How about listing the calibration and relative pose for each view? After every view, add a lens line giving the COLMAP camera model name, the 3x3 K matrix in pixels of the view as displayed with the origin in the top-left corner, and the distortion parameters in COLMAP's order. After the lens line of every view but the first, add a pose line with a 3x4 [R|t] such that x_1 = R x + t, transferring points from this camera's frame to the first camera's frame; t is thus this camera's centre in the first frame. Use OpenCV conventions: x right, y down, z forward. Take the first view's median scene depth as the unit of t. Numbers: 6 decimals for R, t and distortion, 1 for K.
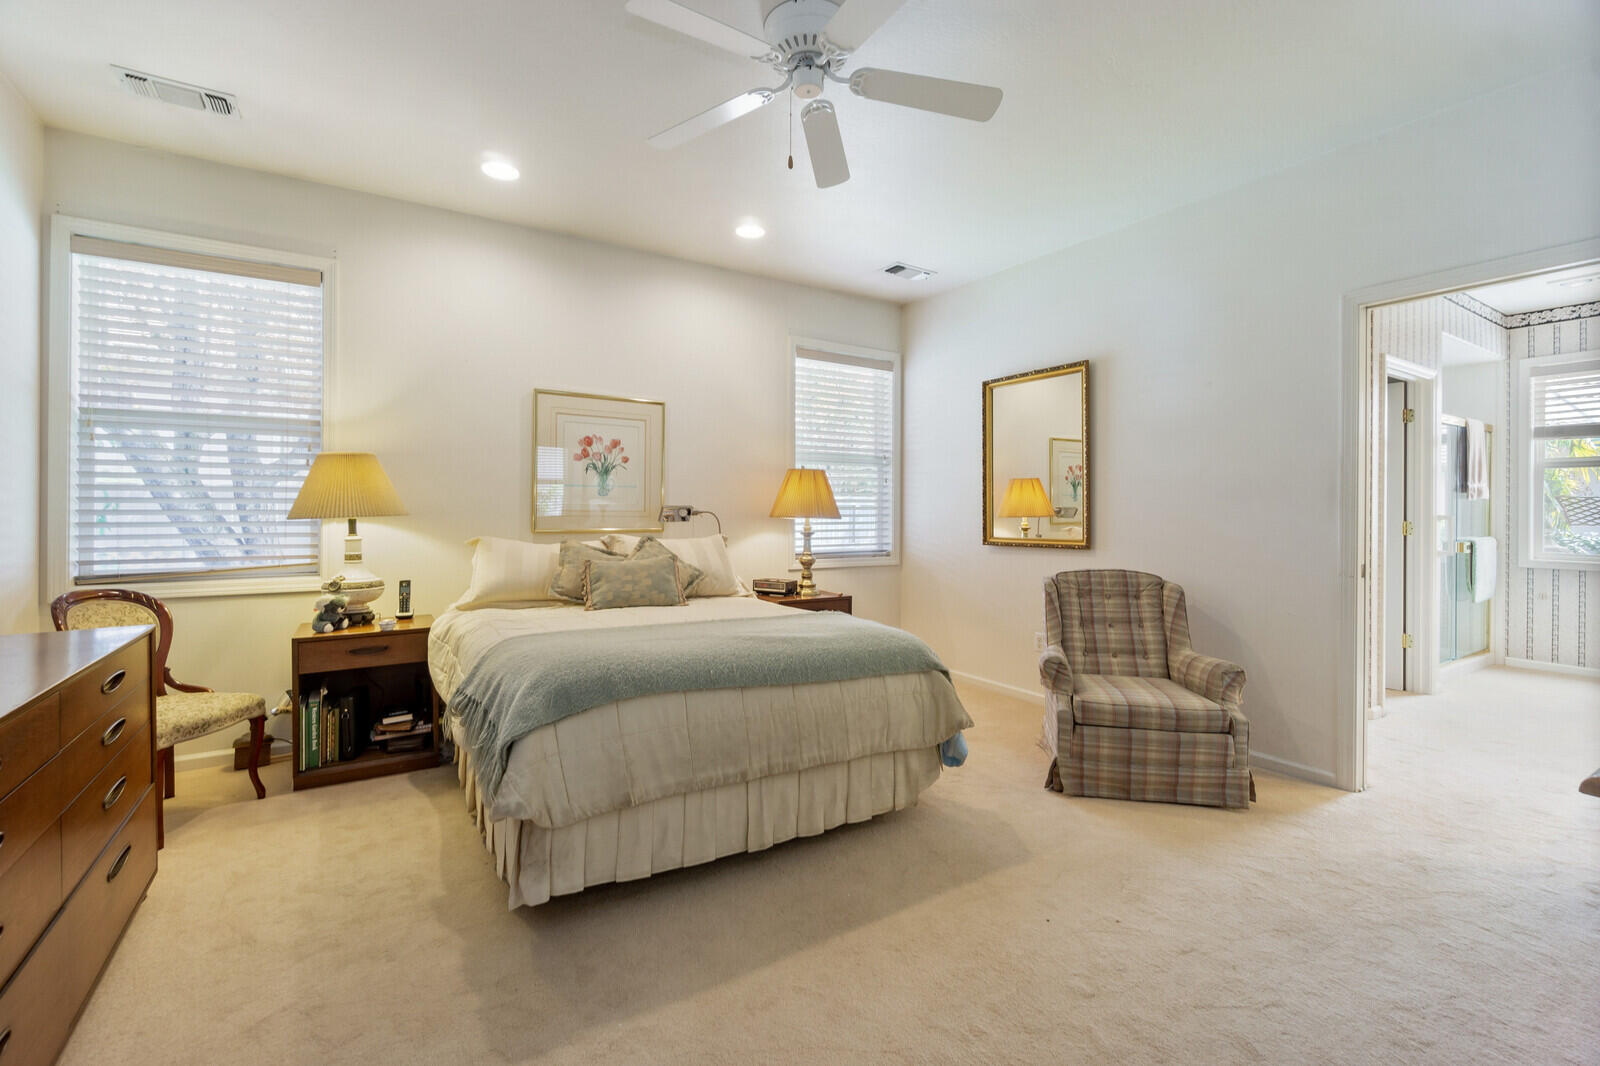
lens RADIAL K [[696.0, 0, 793.5], [0, 696.0, 510.3], [0, 0, 1]] dist [-0.001785, 0.000053]
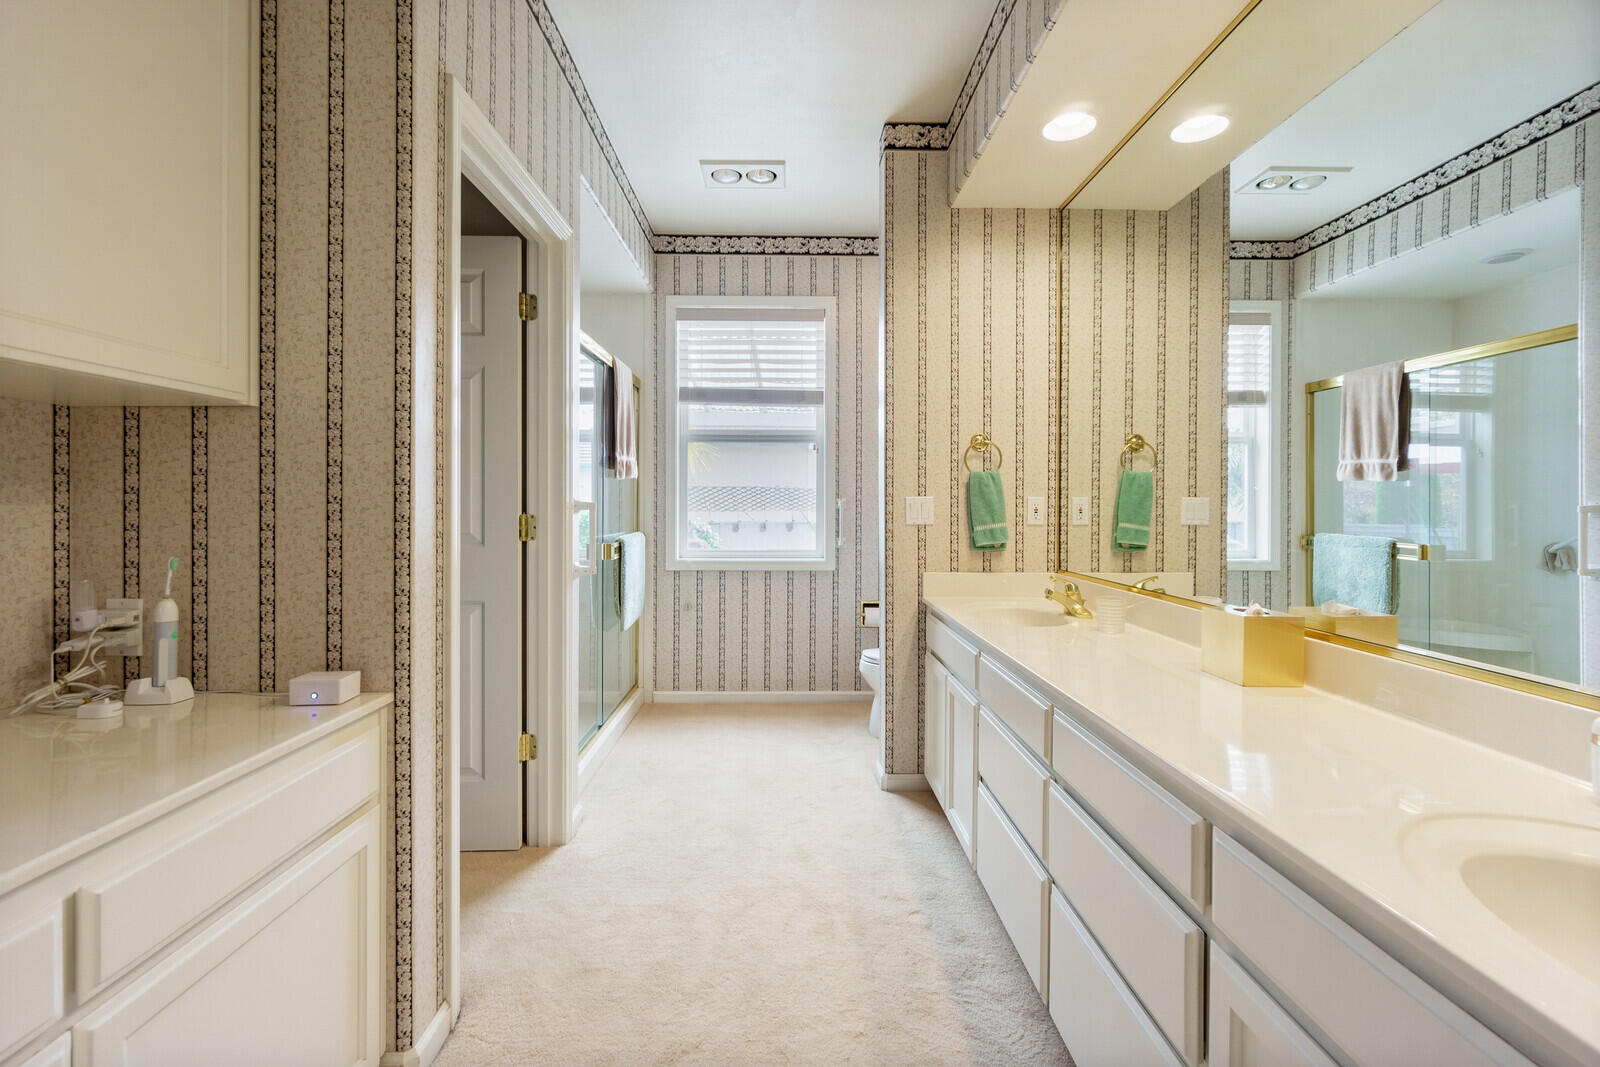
lens RADIAL K [[698.8, 0, 789.9], [0, 698.8, 504.7], [0, 0, 1]] dist [-0.000546, -0.000467]
pose [[0.528445, -0.005857, 0.848947, 0.634186], [0.001576, 0.999981, 0.005918, 0.007901], [-0.848966, -0.001789, 0.528445, 0.652539]]
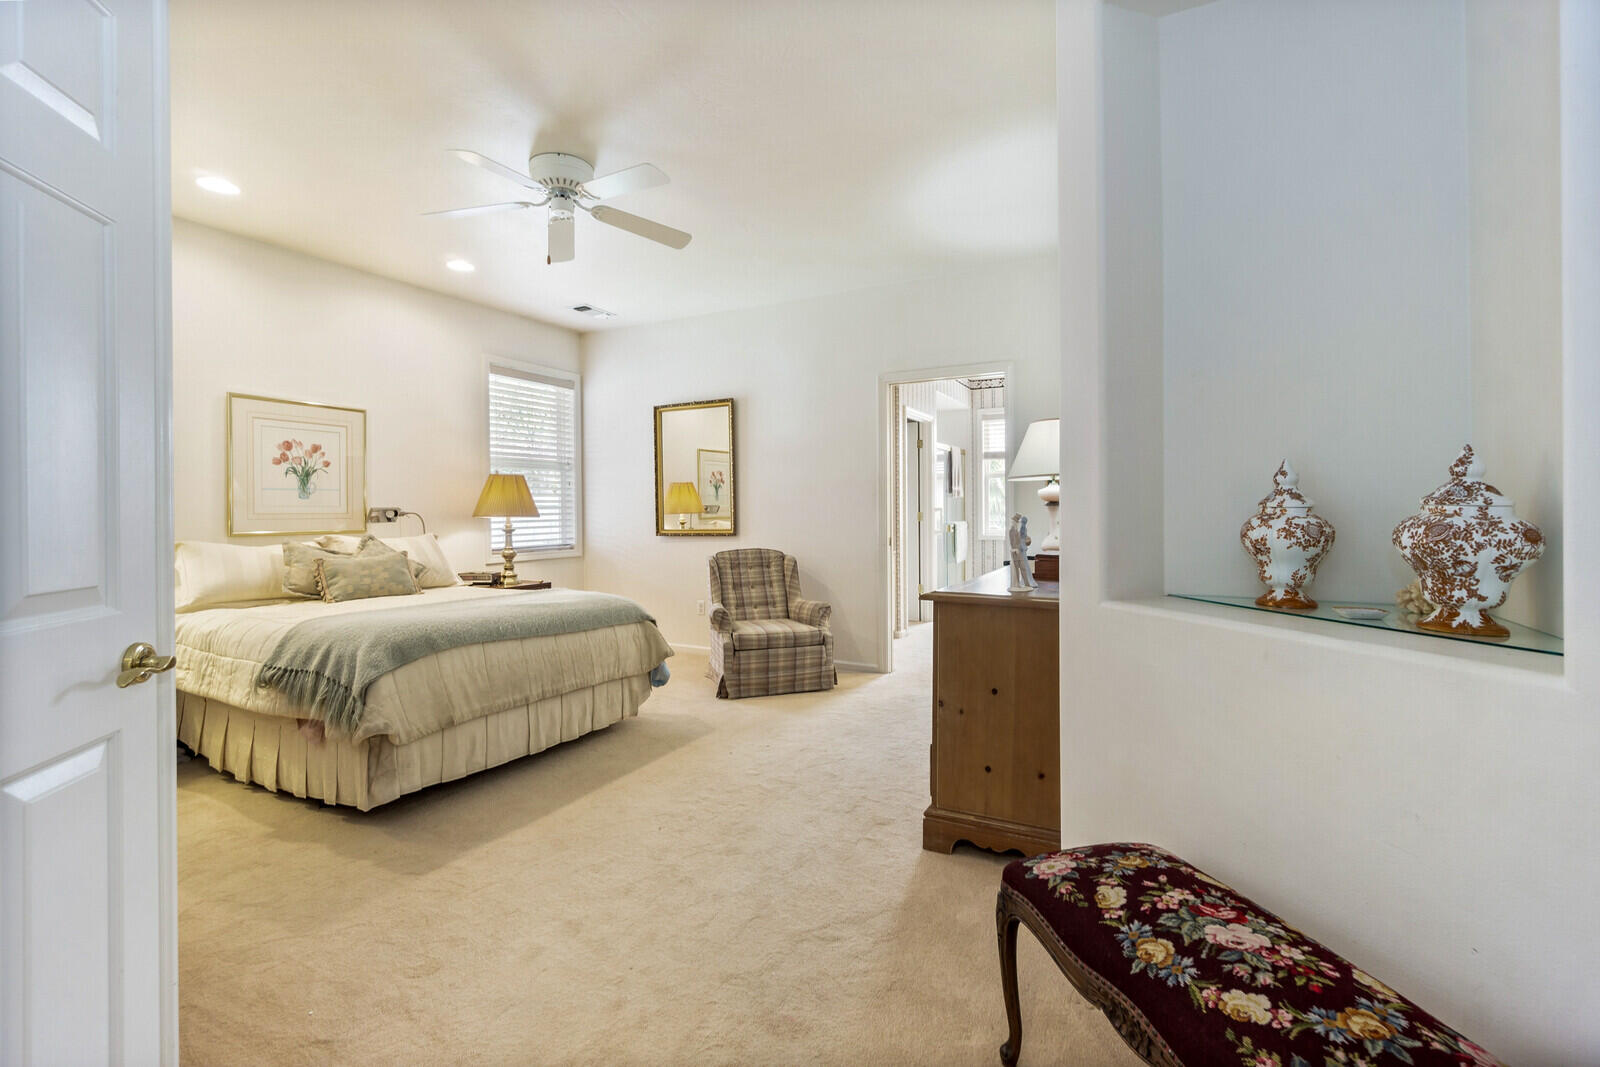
lens RADIAL K [[698.8, 0, 789.9], [0, 698.8, 504.7], [0, 0, 1]] dist [-0.000546, -0.000467]
pose [[0.872593, -0.010154, 0.488343, -0.148251], [0.013310, 0.999907, -0.002992, 0.000486], [-0.488267, 0.009111, 0.872647, -0.247074]]
